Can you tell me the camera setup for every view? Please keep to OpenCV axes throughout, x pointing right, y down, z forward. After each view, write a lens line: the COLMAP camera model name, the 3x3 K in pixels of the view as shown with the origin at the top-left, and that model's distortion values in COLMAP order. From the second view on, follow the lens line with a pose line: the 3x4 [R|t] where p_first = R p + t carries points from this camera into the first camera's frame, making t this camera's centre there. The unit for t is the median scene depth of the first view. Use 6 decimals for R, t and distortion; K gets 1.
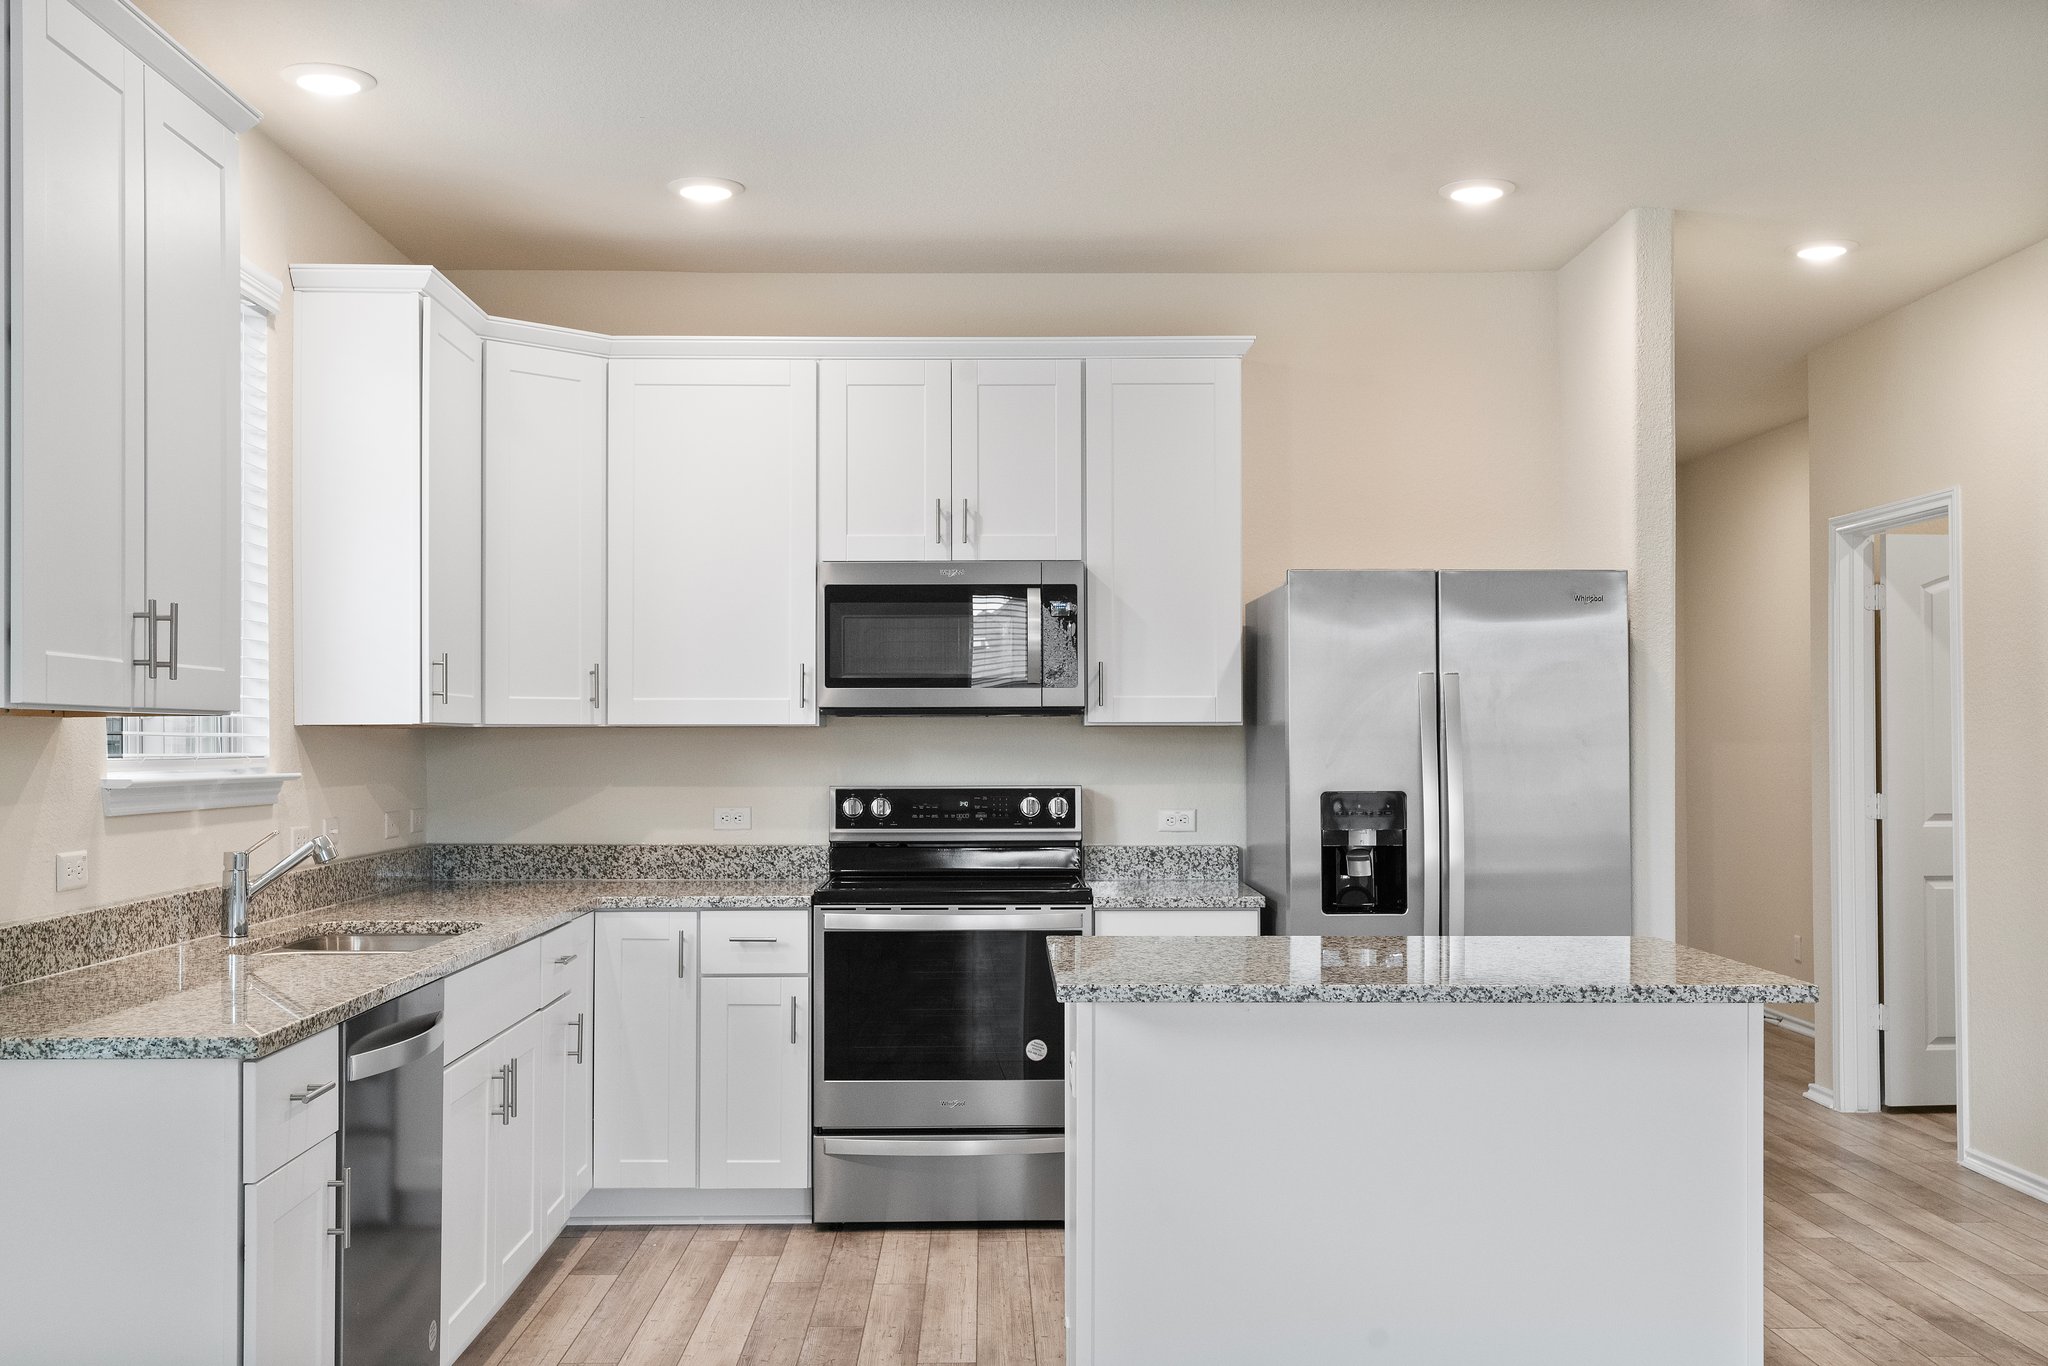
lens RADIAL K [[1987.2, 0, 1020.4], [0, 1987.2, 710.6], [0, 0, 1]] dist [0.000218, 0.000000]
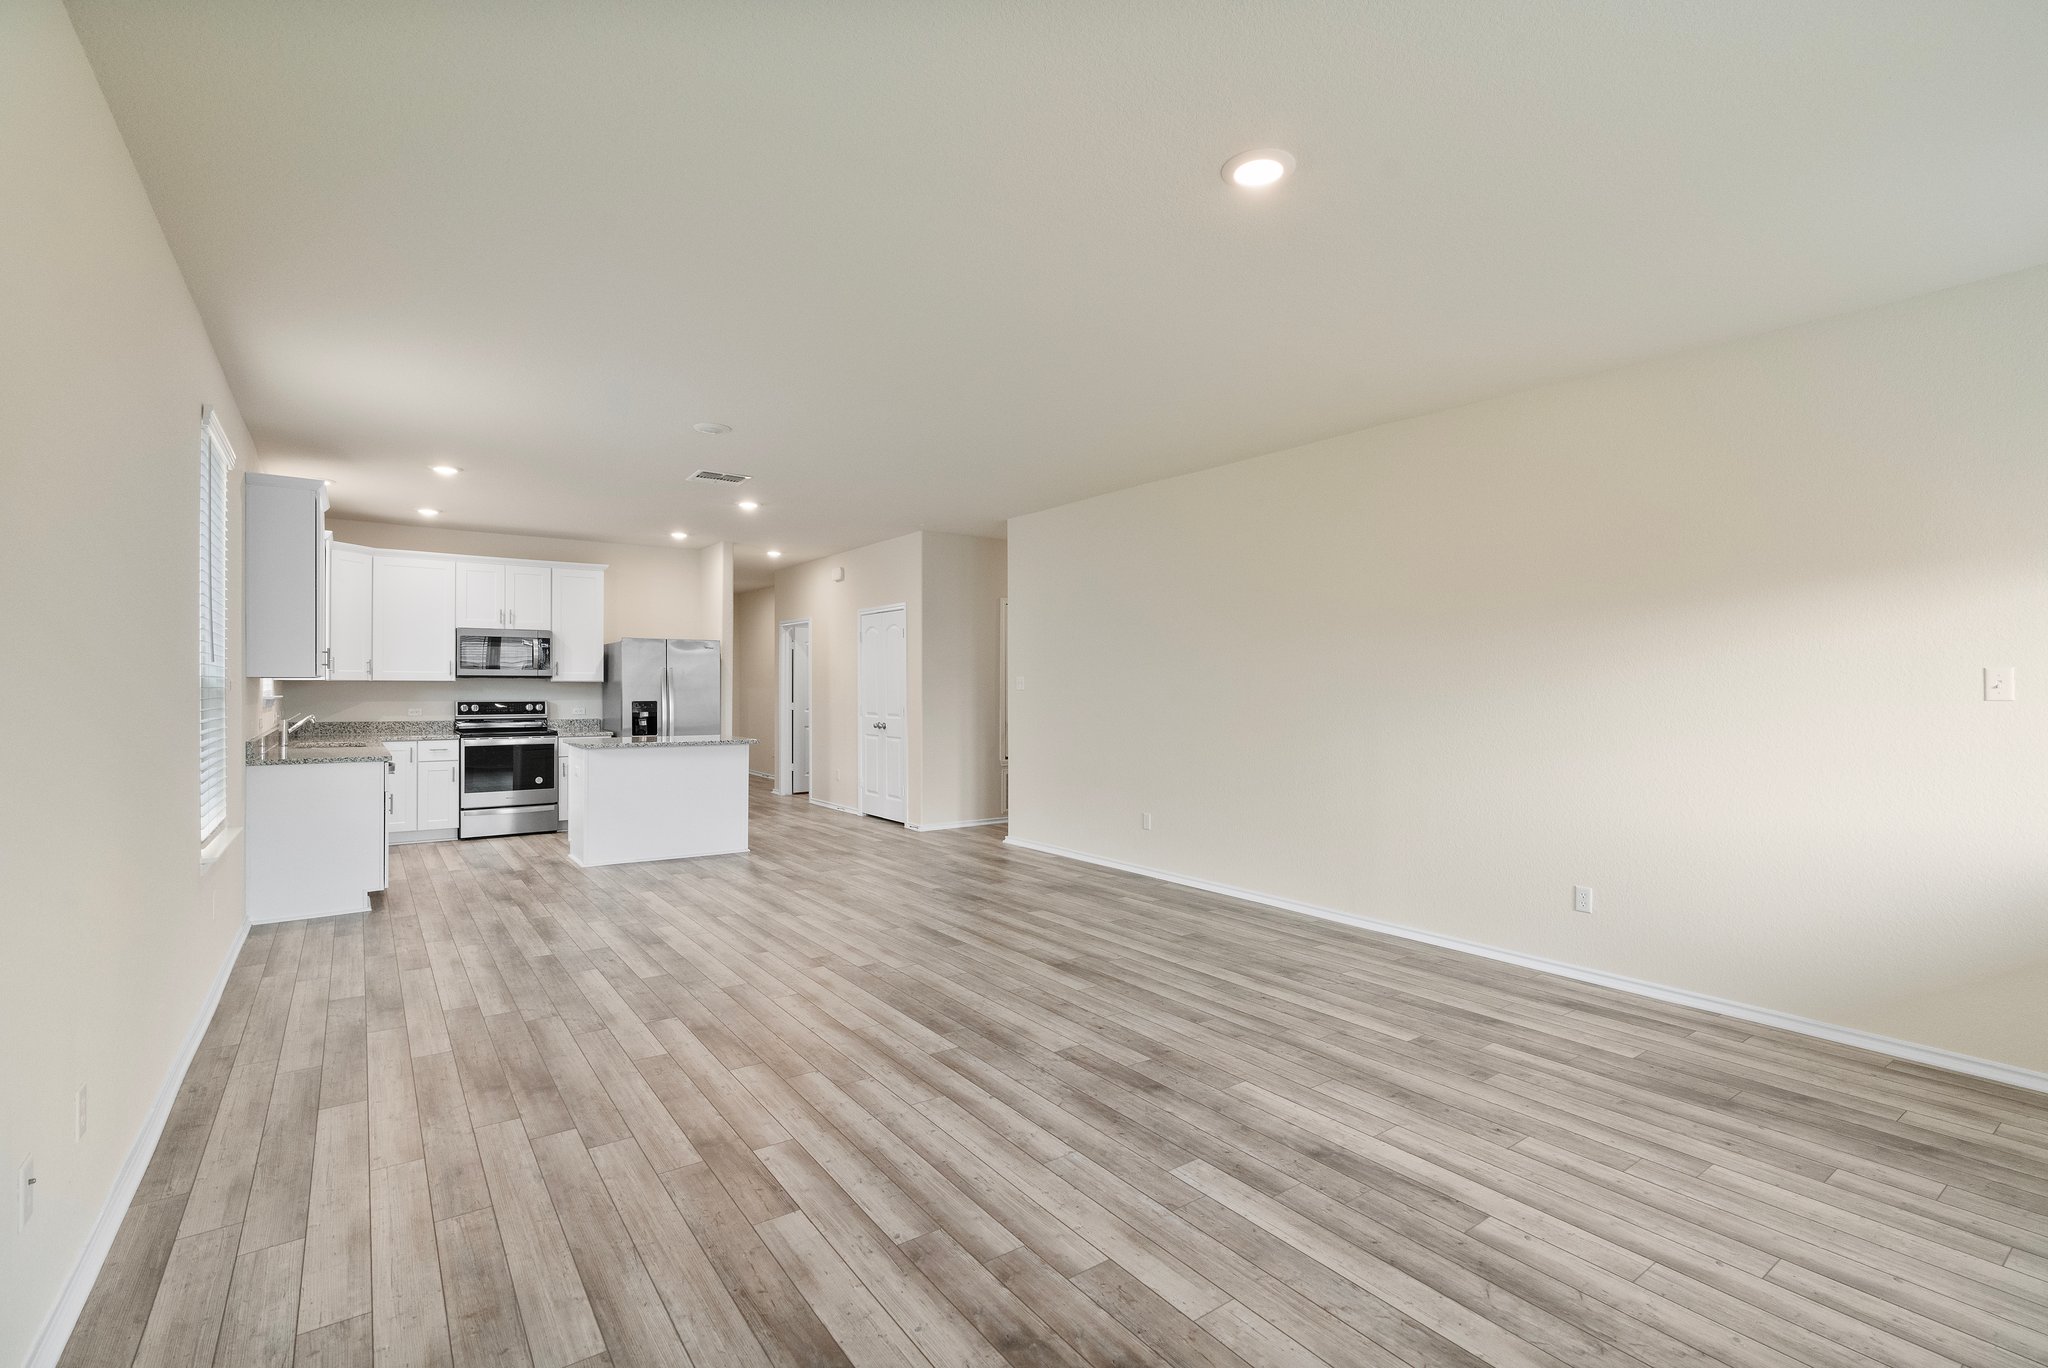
lens RADIAL K [[937.6, 0, 1028.9], [0, 937.6, 688.7], [0, 0, 1]] dist [-0.017290, 0.005368]
pose [[0.816445, 0.002356, 0.577418, -0.215258], [-0.012088, 0.999842, 0.013011, -0.010344], [-0.577297, -0.017603, 0.816345, -0.705304]]
